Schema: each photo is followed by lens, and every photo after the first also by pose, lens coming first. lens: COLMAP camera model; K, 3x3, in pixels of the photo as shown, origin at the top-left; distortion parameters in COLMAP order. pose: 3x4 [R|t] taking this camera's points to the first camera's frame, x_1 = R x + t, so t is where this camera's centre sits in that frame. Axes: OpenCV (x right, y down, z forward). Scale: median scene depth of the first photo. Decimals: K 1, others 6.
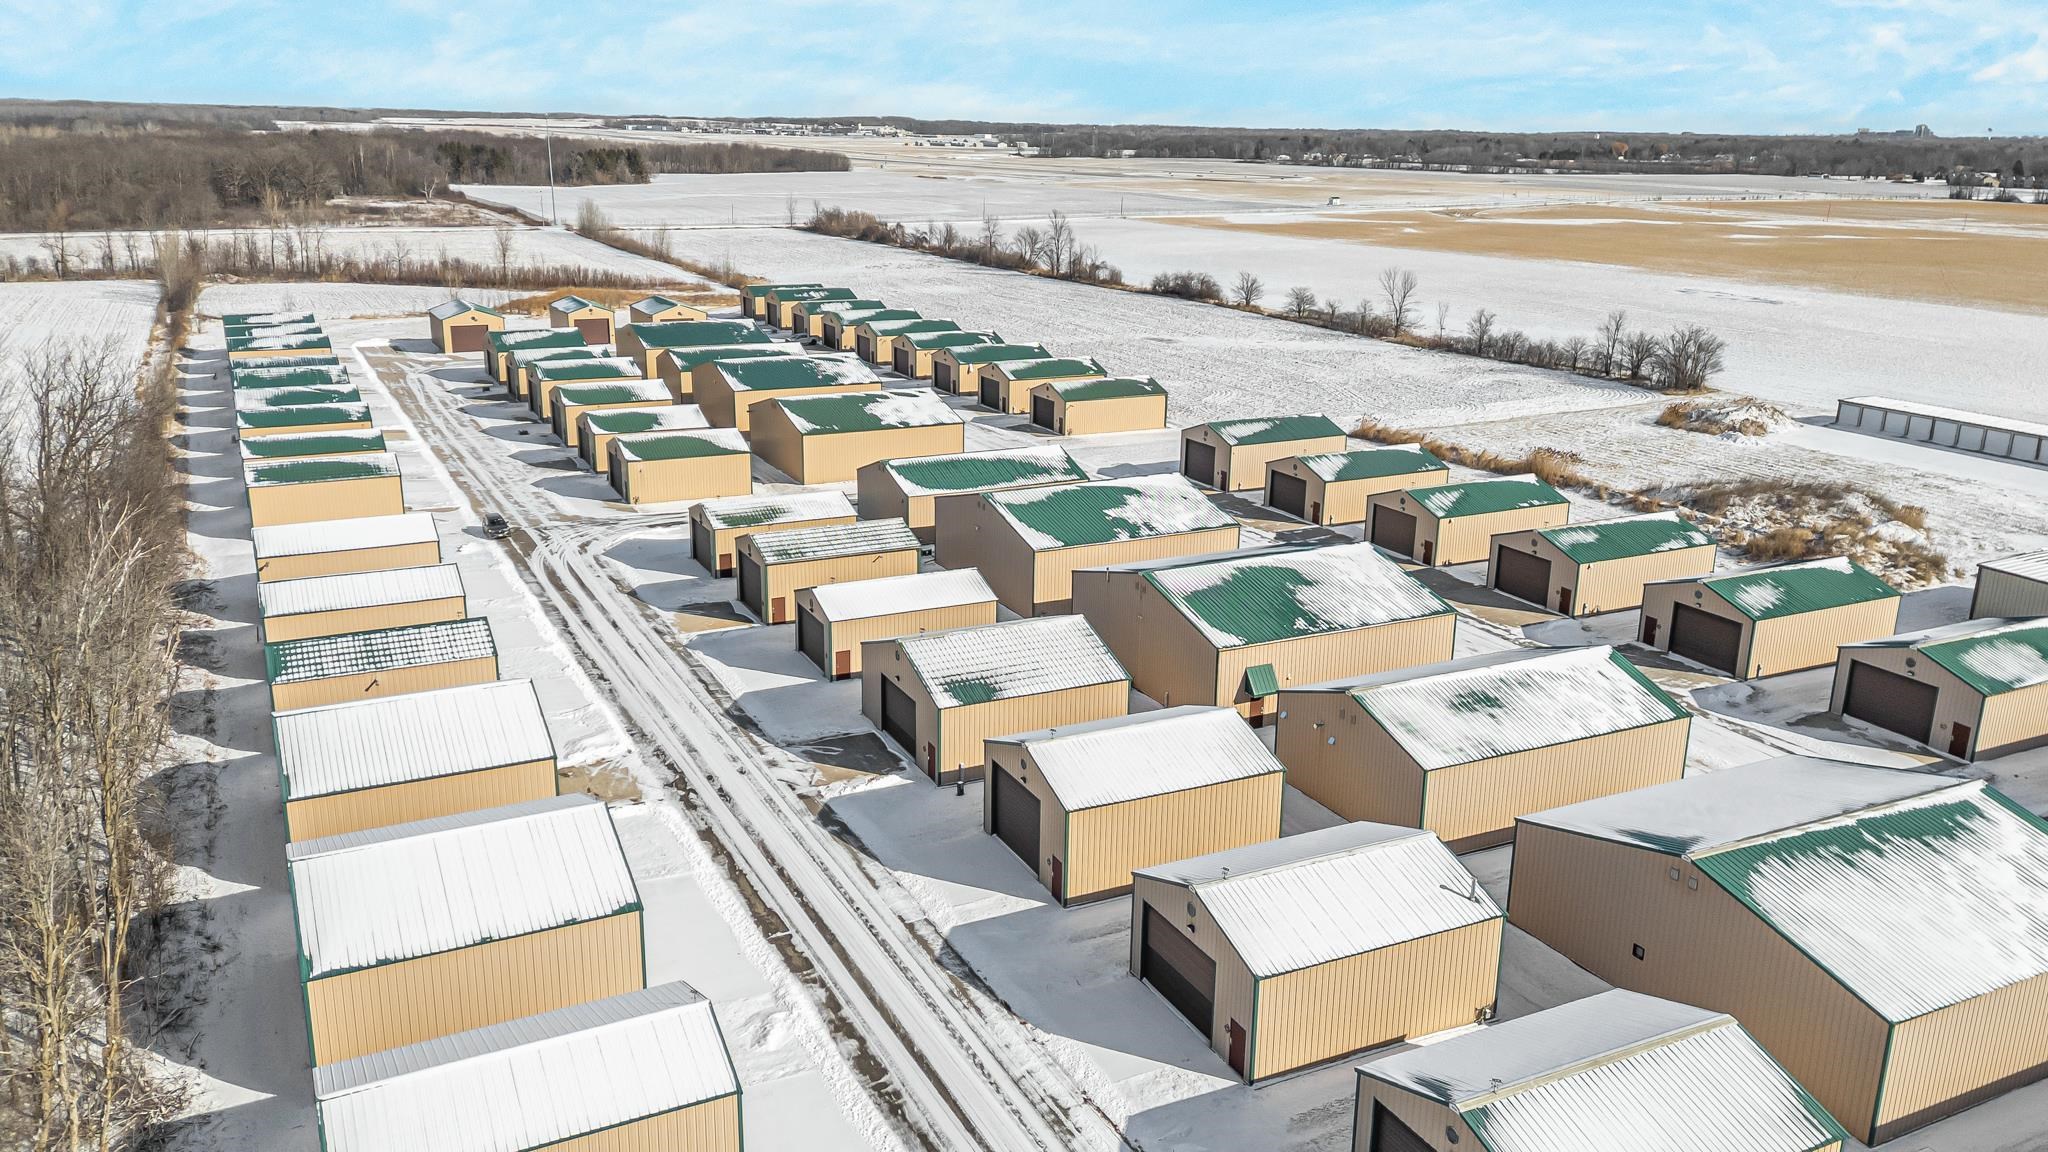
lens RADIAL K [[1487.1, 0, 1011.7], [0, 1487.1, 571.4], [0, 0, 1]] dist [0.113362, -0.126113]
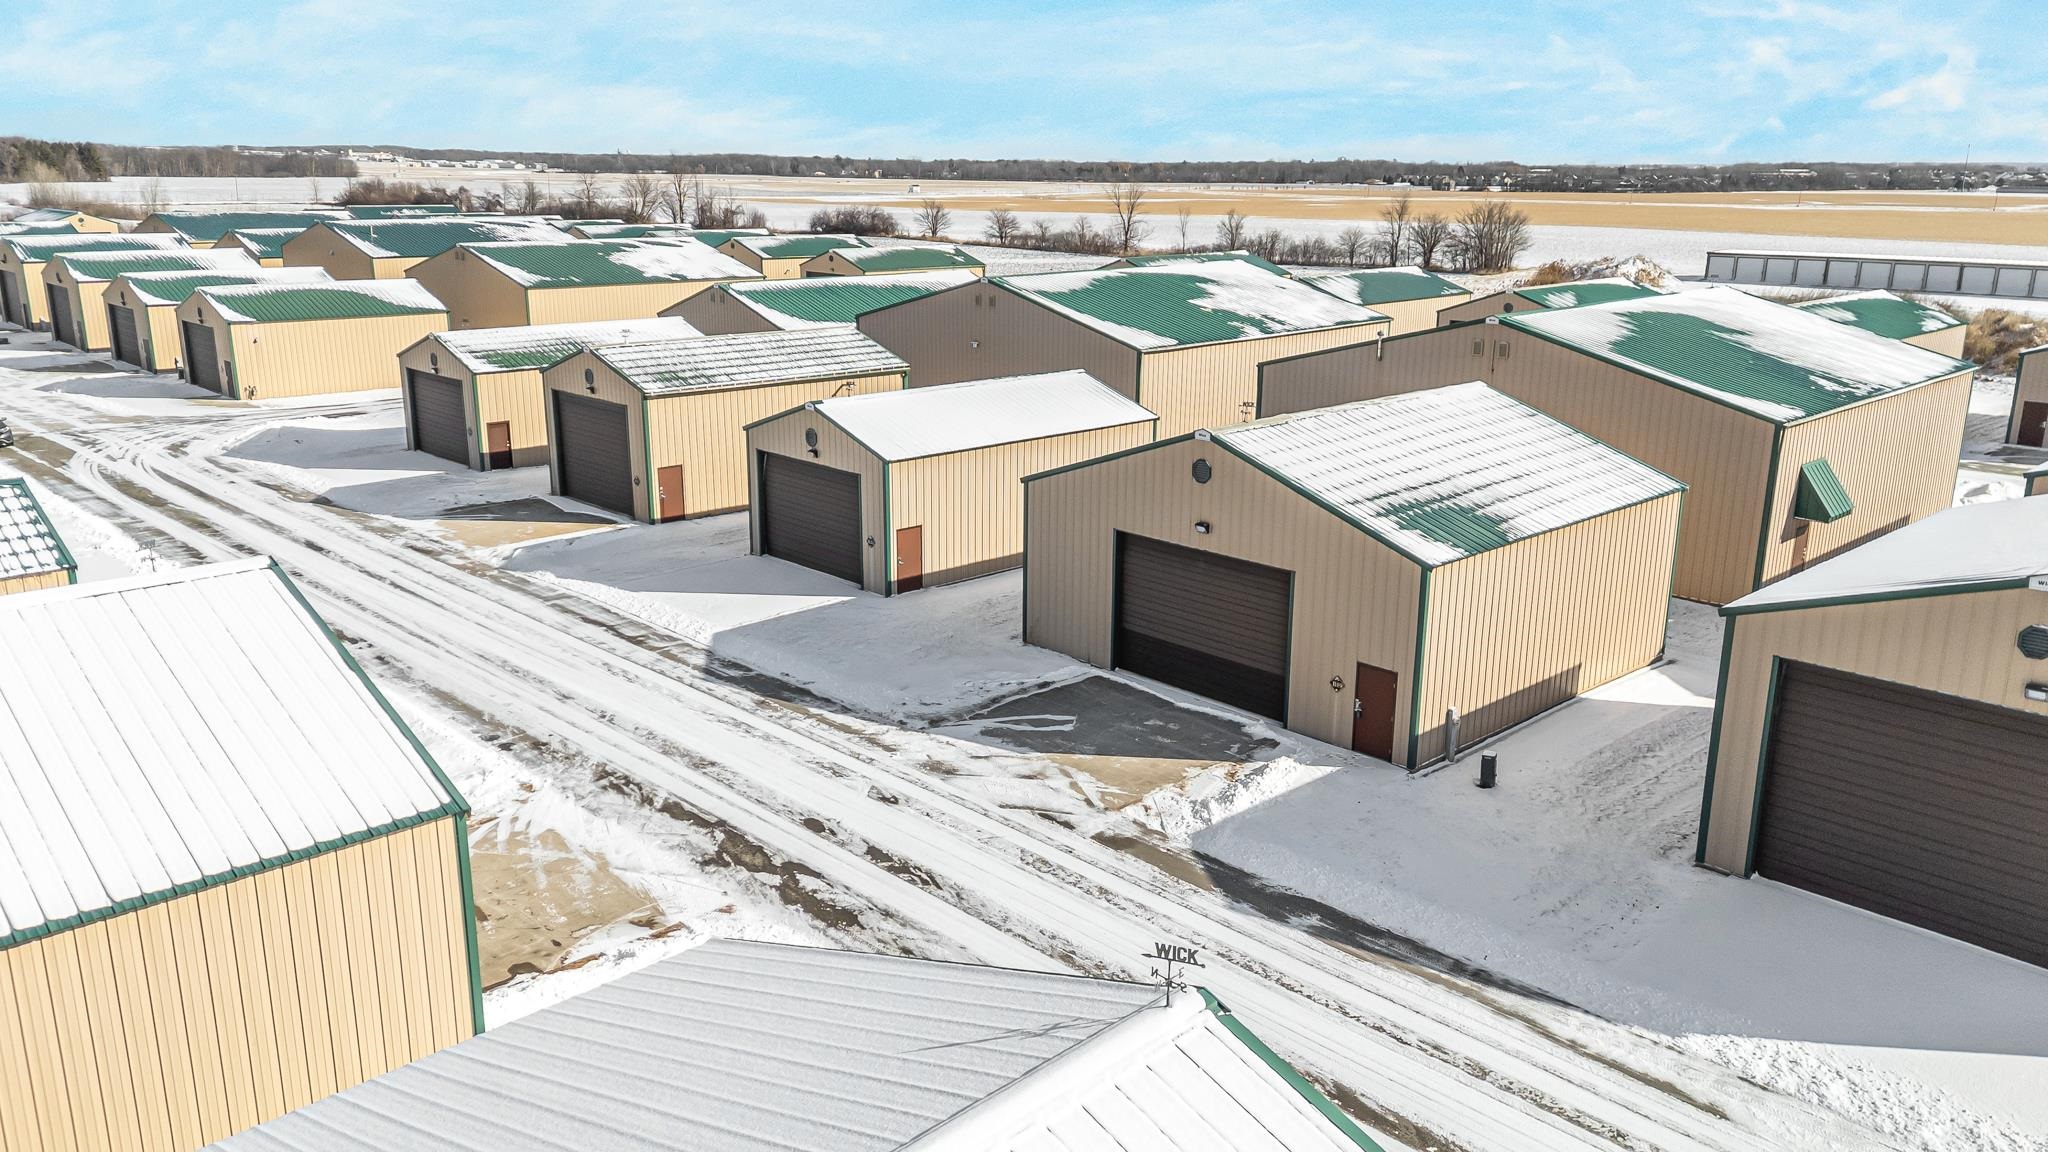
lens RADIAL K [[1487.1, 0, 1011.7], [0, 1487.1, 571.4], [0, 0, 1]] dist [0.113362, -0.126113]
pose [[0.956229, -0.086465, 0.279554, -0.180676], [0.089597, 0.995977, 0.001581, 0.058786], [-0.278566, 0.023536, 0.960129, 0.465794]]
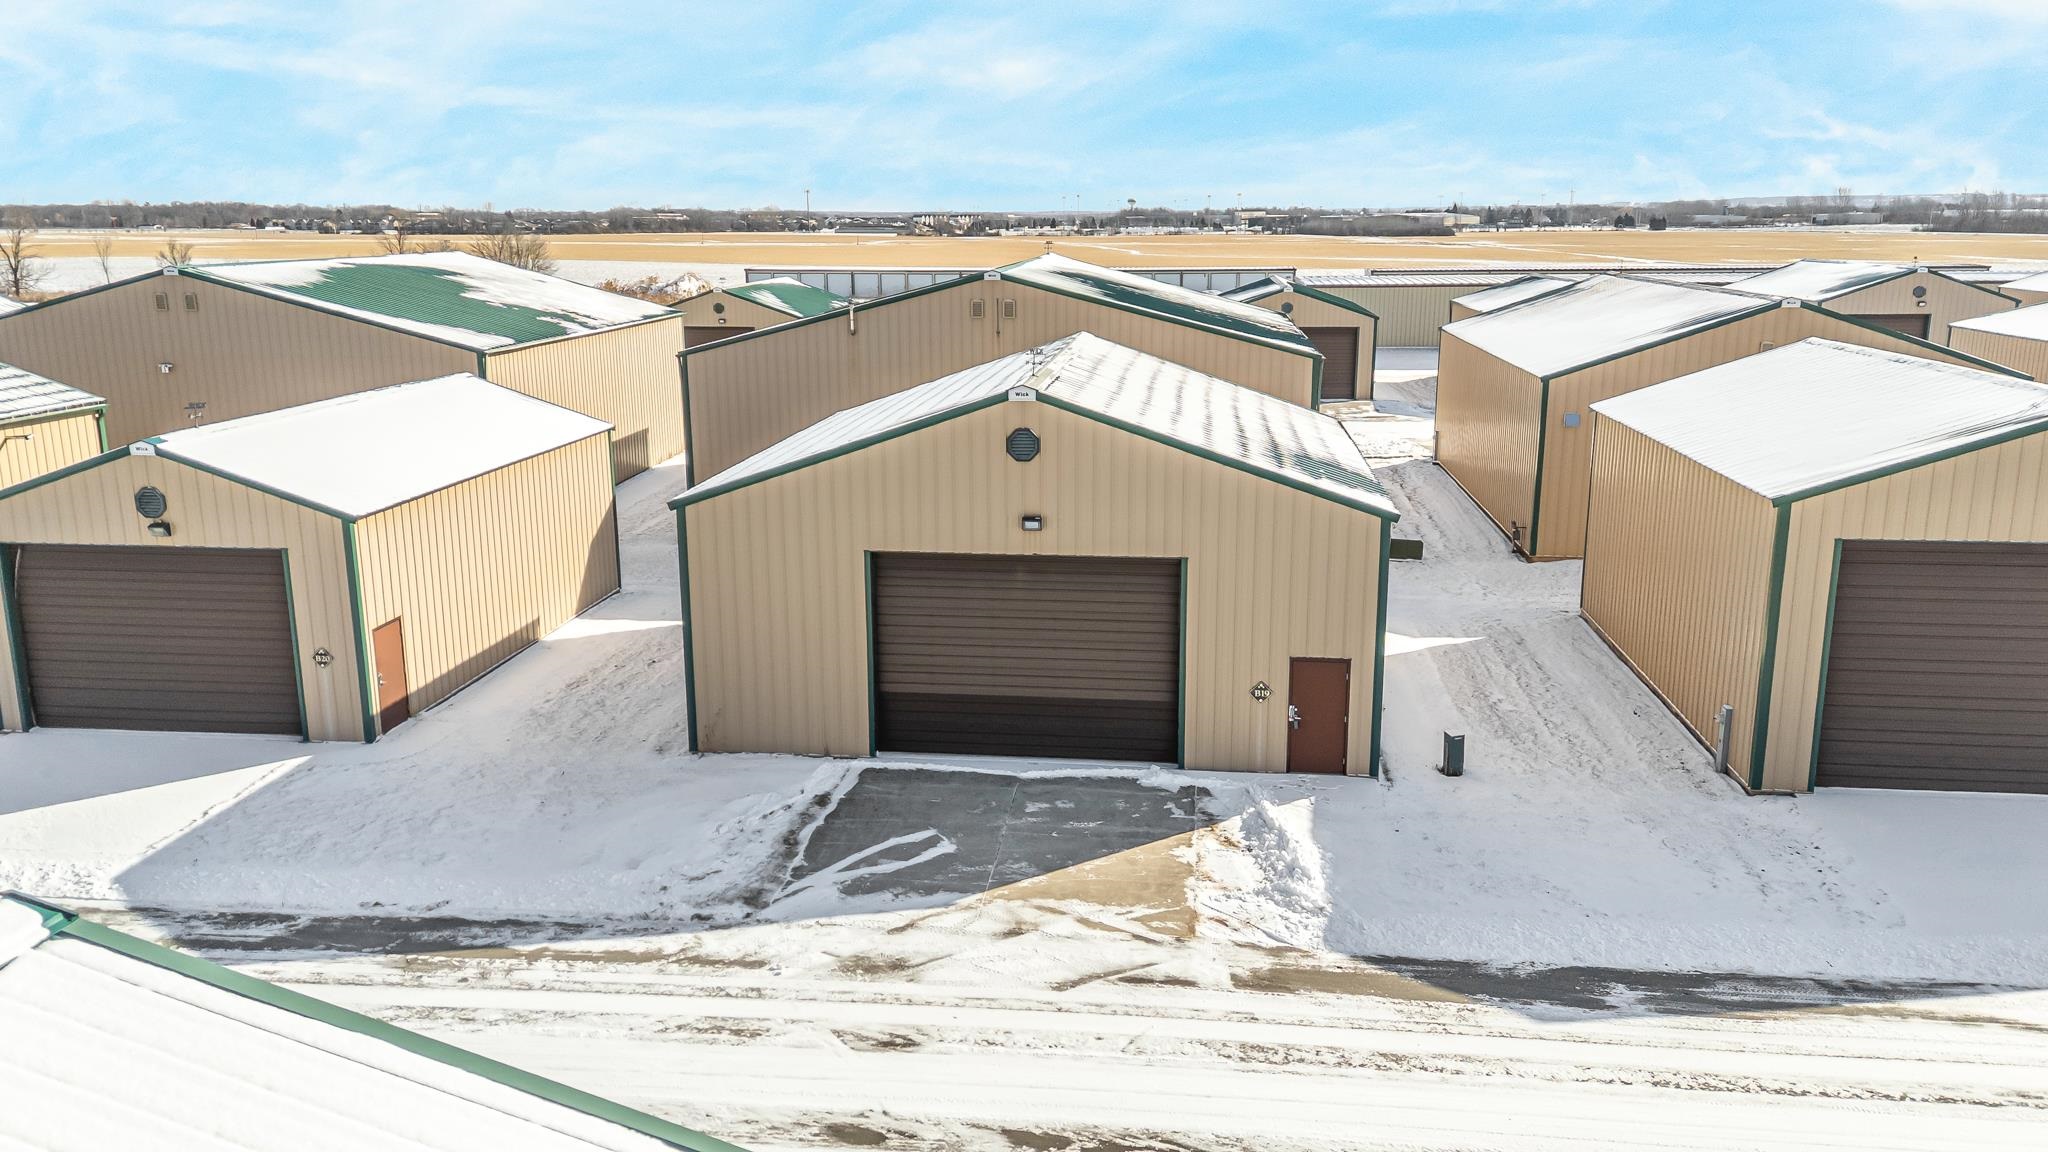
lens RADIAL K [[1524.9, 0, 1043.7], [0, 1524.9, 543.3], [0, 0, 1]] dist [0.088116, -0.121108]
pose [[0.538263, -0.194538, 0.820017, -0.240796], [0.242440, 0.967608, 0.070413, 0.041302], [-0.807153, 0.160904, 0.567992, 0.619613]]
